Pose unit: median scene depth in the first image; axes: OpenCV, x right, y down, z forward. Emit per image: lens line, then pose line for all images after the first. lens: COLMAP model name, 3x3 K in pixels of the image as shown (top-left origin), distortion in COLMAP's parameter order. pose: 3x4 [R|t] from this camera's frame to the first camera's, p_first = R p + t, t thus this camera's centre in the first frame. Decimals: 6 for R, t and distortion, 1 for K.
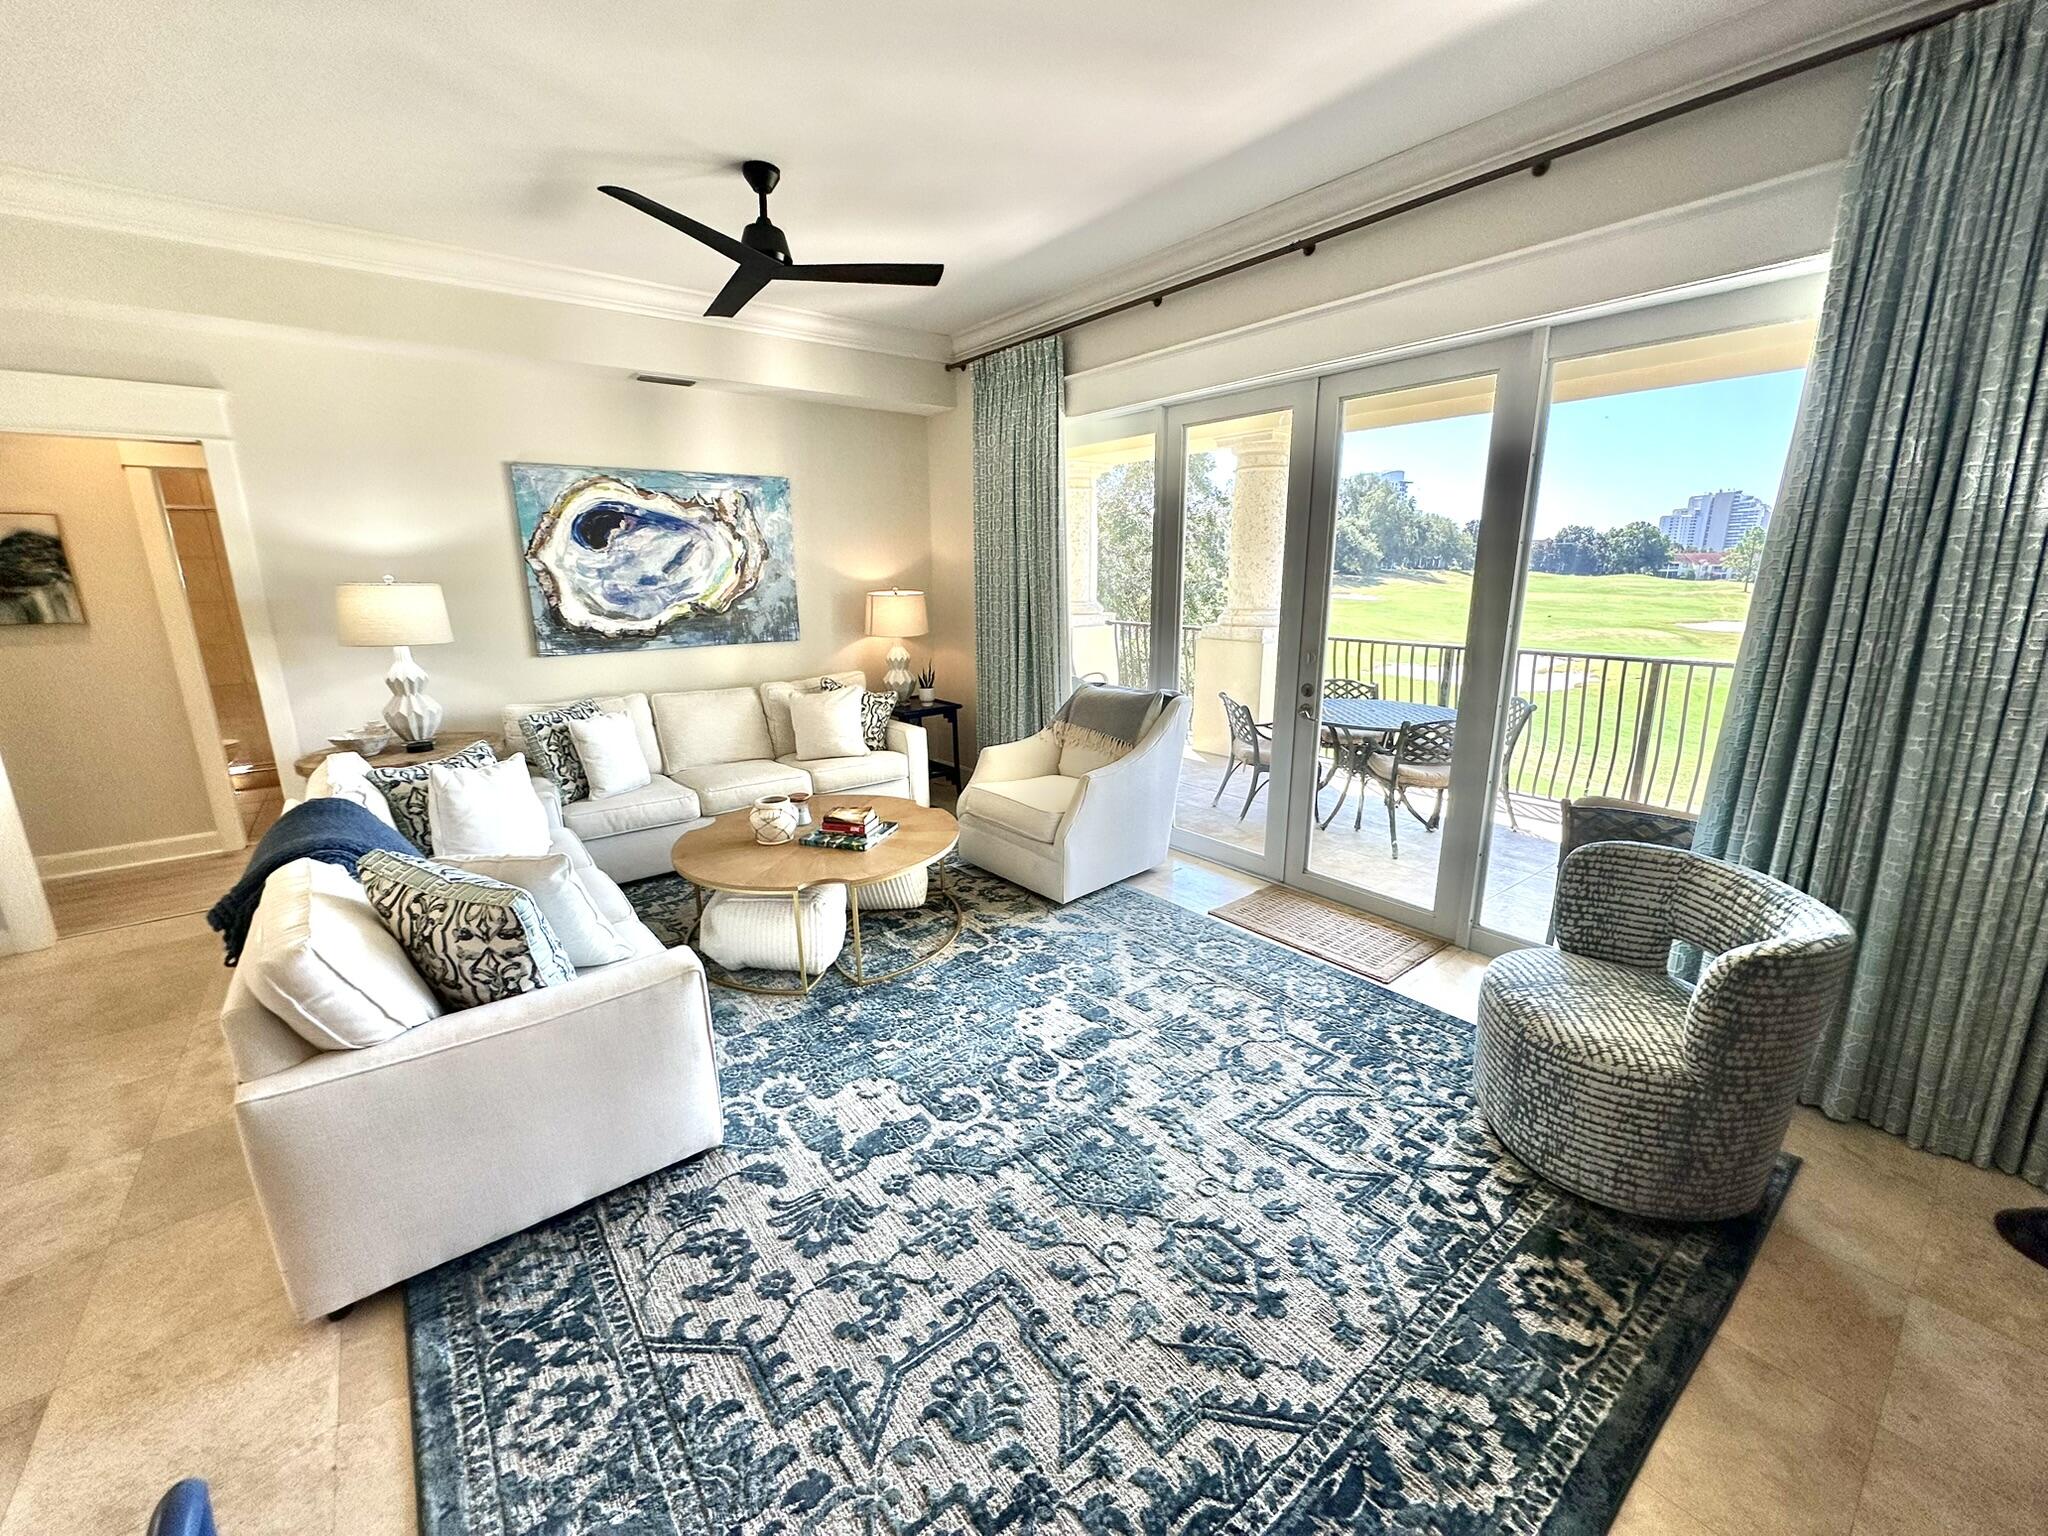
lens RADIAL K [[814.7, 0, 1022.8], [0, 814.7, 766.7], [0, 0, 1]] dist [-0.003189, 0.000569]
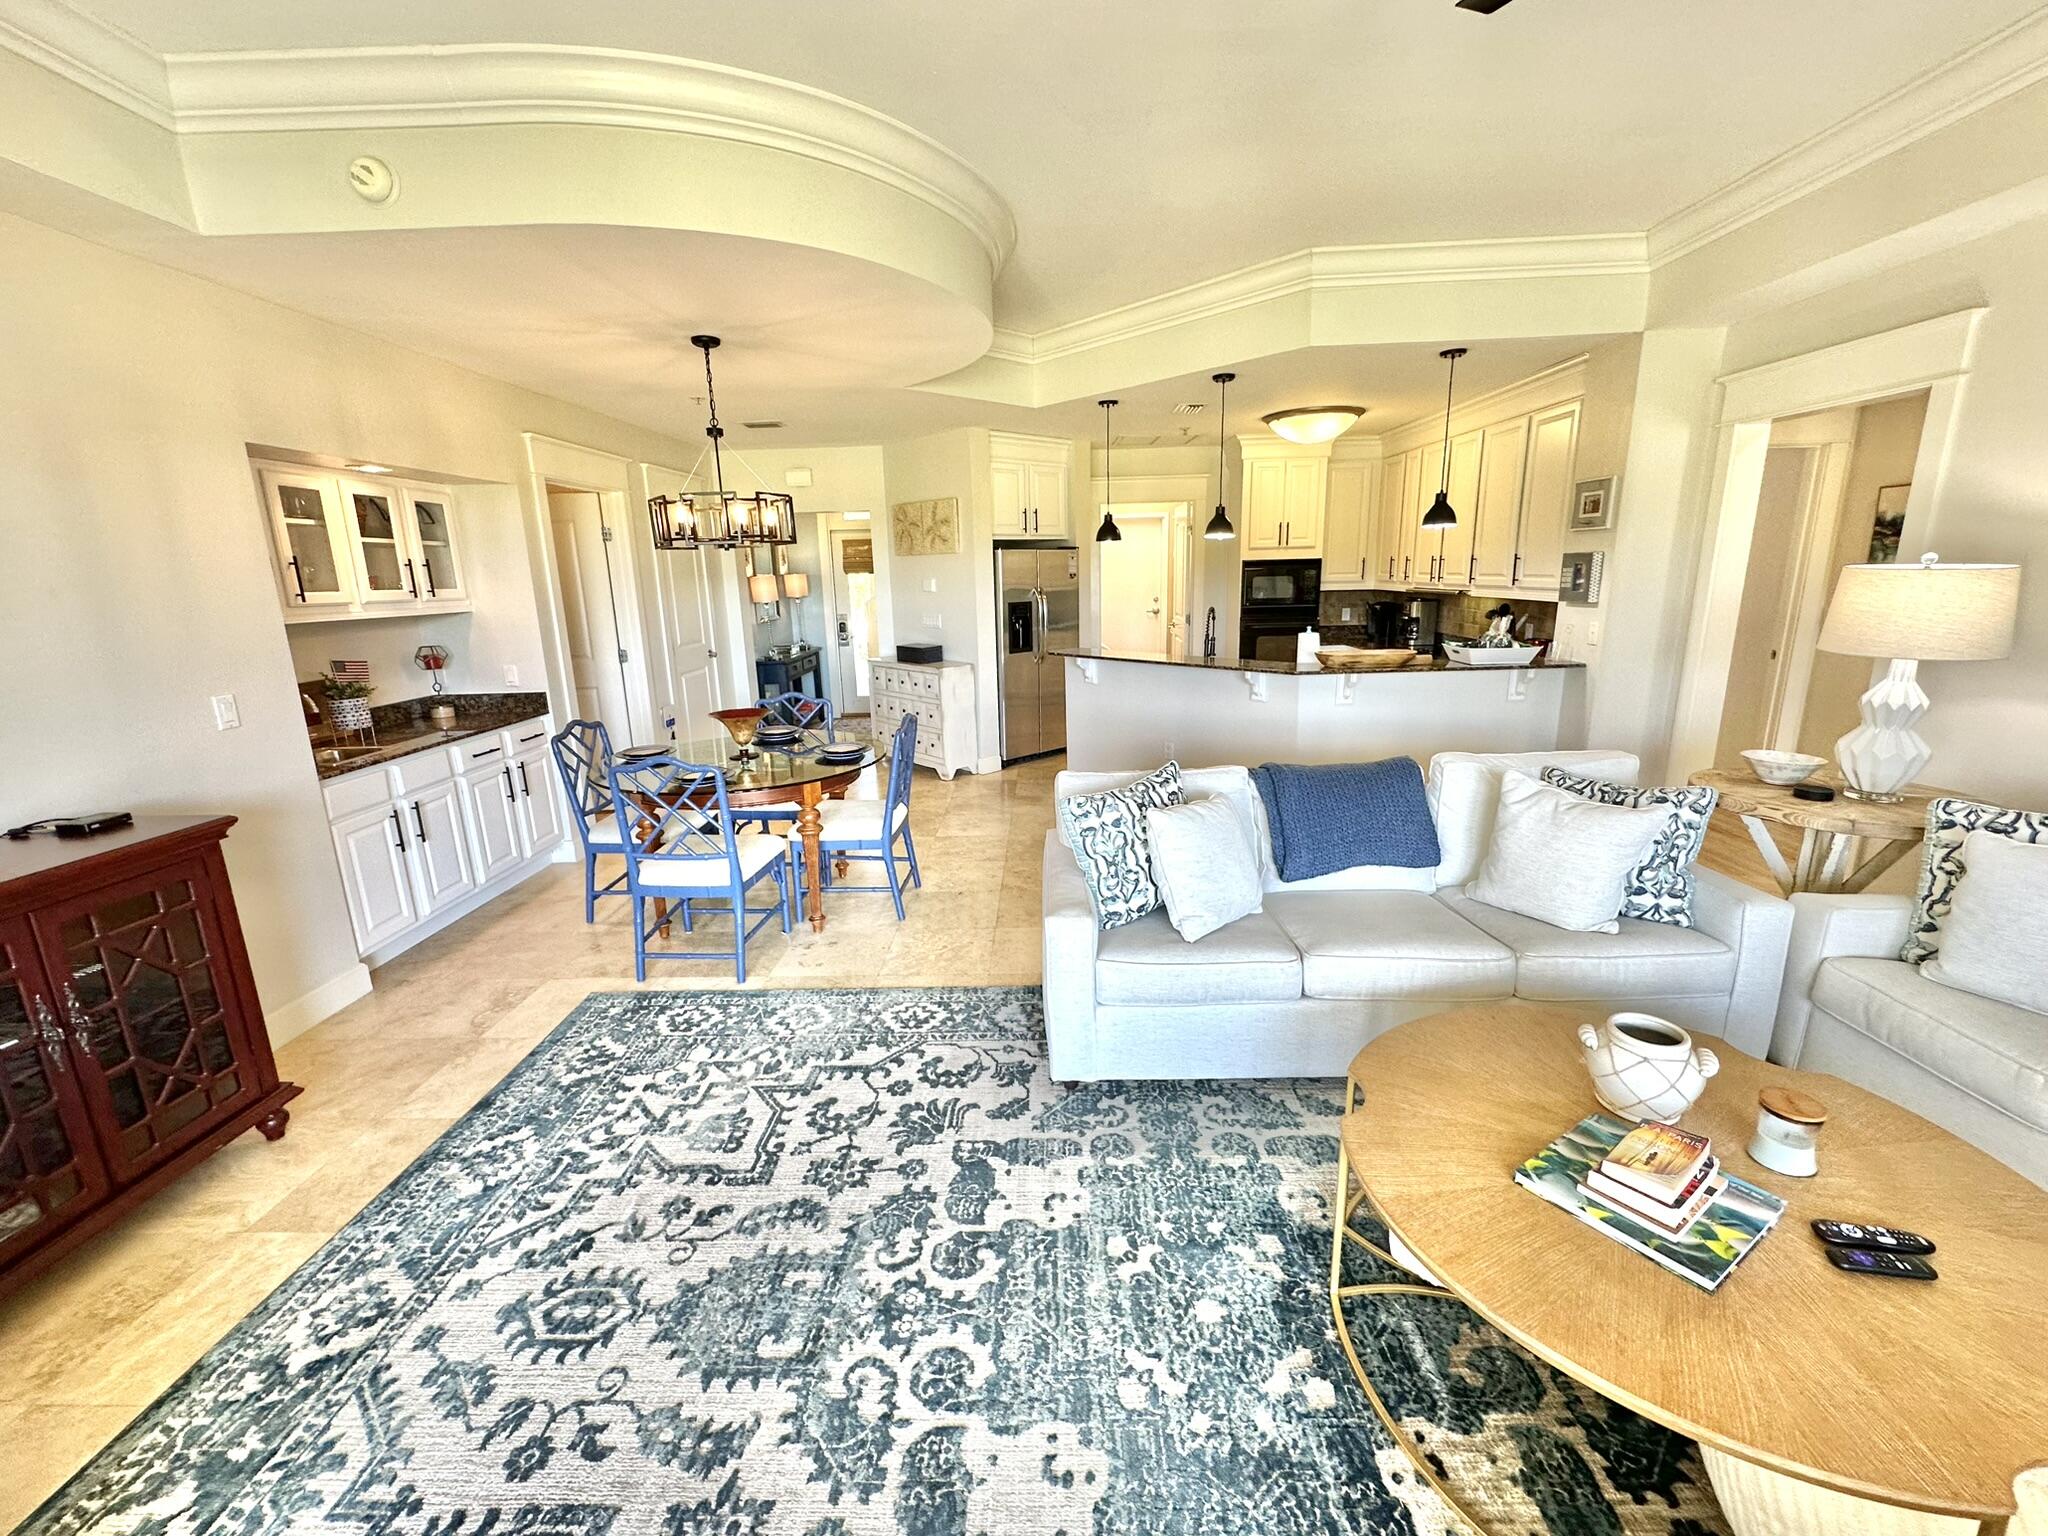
lens RADIAL K [[835.1, 0, 1022.2], [0, 835.1, 767.1], [0, 0, 1]] dist [-0.001836, -0.000123]
pose [[-0.637786, 0.205604, -0.742264, 0.237962], [-0.152089, 0.911118, 0.383057, -0.207184], [0.755048, 0.357199, -0.549828, 0.808809]]
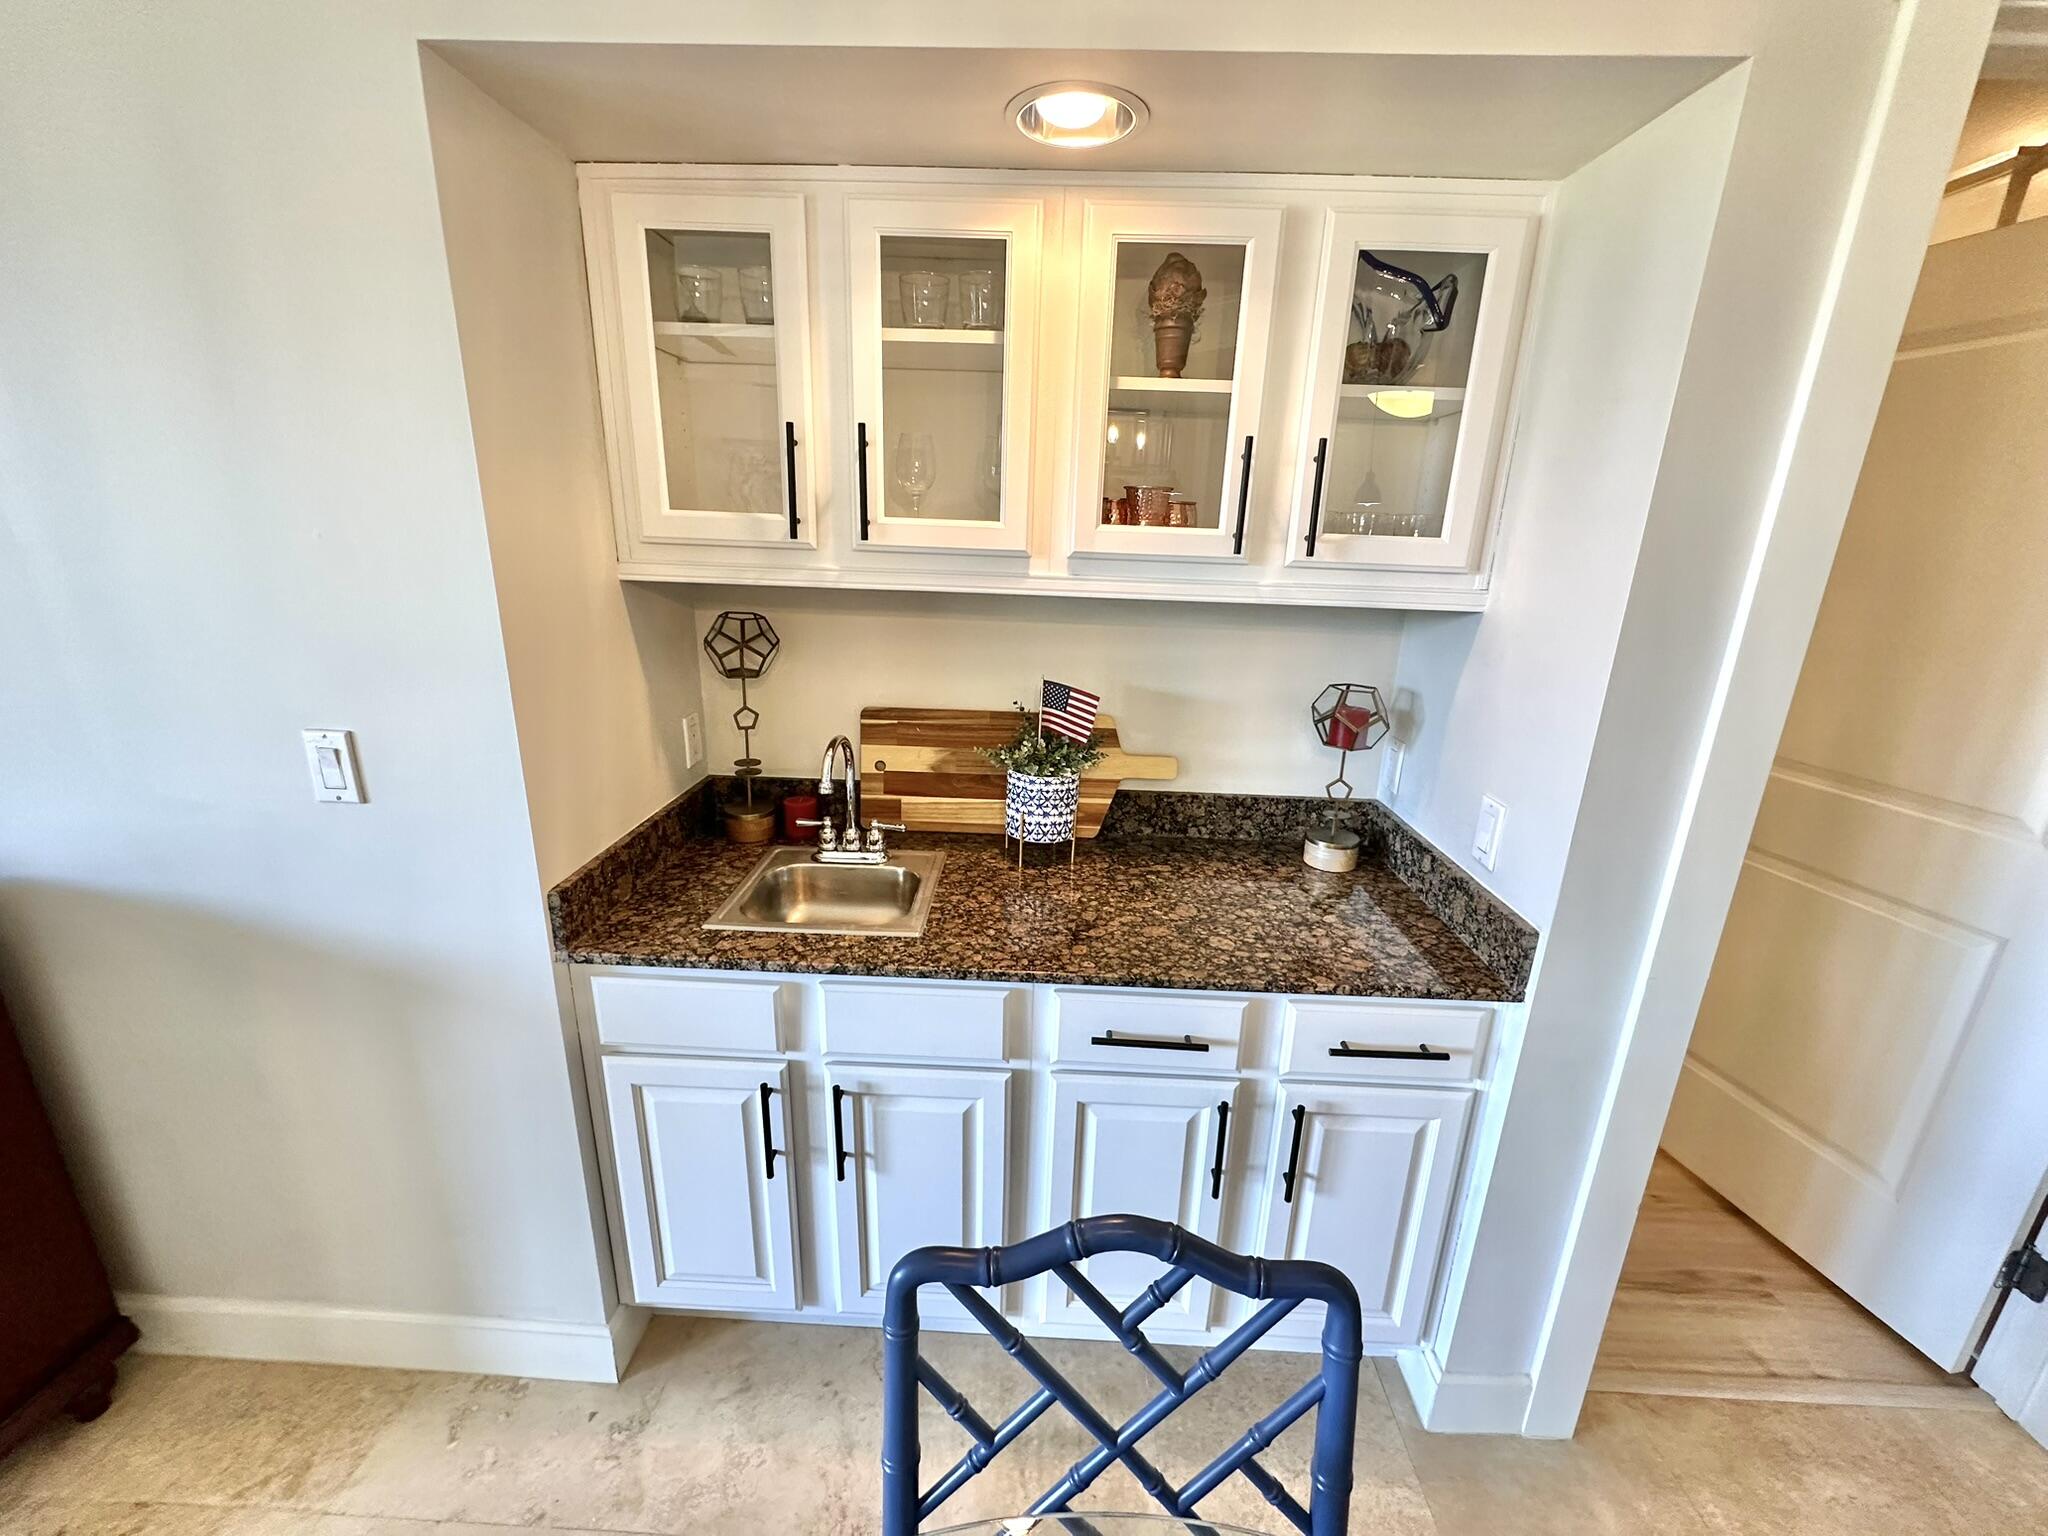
lens RADIAL K [[816.8, 0, 1022.9], [0, 816.8, 769.1], [0, 0, 1]] dist [-0.003349, -0.000053]
pose [[-0.766832, -0.192809, 0.612204, -0.251161], [0.134625, 0.884282, 0.447126, 0.022902], [-0.627571, 0.425288, -0.652139, -0.069527]]
